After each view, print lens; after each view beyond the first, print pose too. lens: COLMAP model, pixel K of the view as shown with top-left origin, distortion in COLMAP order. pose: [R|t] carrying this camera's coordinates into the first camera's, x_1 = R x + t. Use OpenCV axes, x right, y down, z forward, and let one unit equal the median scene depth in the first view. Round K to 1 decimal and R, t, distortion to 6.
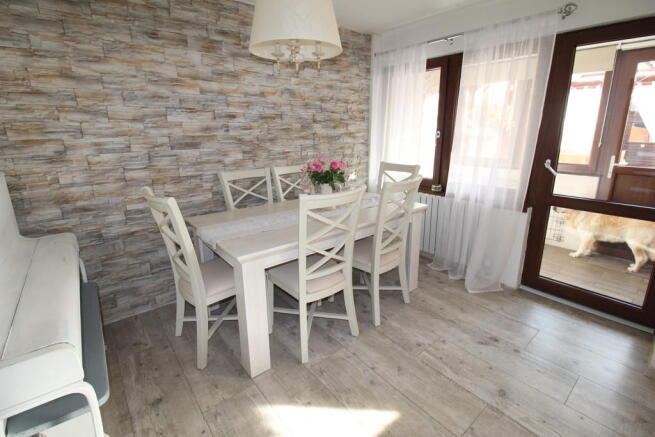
lens RADIAL K [[304.2, 0, 331.7], [0, 304.2, 213.7], [0, 0, 1]] dist [0.001961, -0.012298]
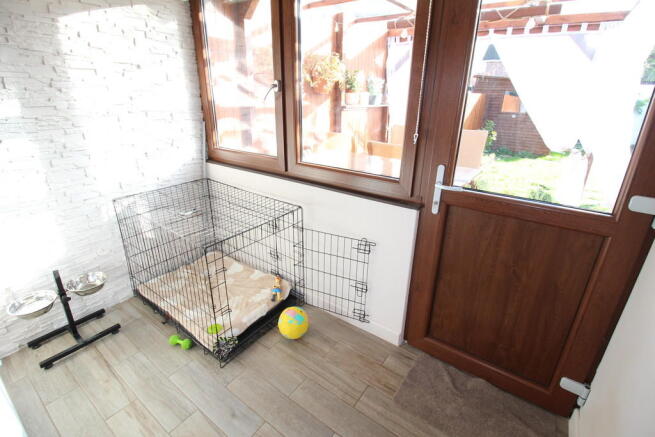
lens RADIAL K [[304.2, 0, 331.7], [0, 304.2, 213.7], [0, 0, 1]] dist [0.001961, -0.012298]
pose [[0.963931, -0.066792, 0.257635, 0.654373], [0.036481, 0.992019, 0.120692, -0.179371], [-0.263640, -0.106940, 0.958675, 0.605840]]
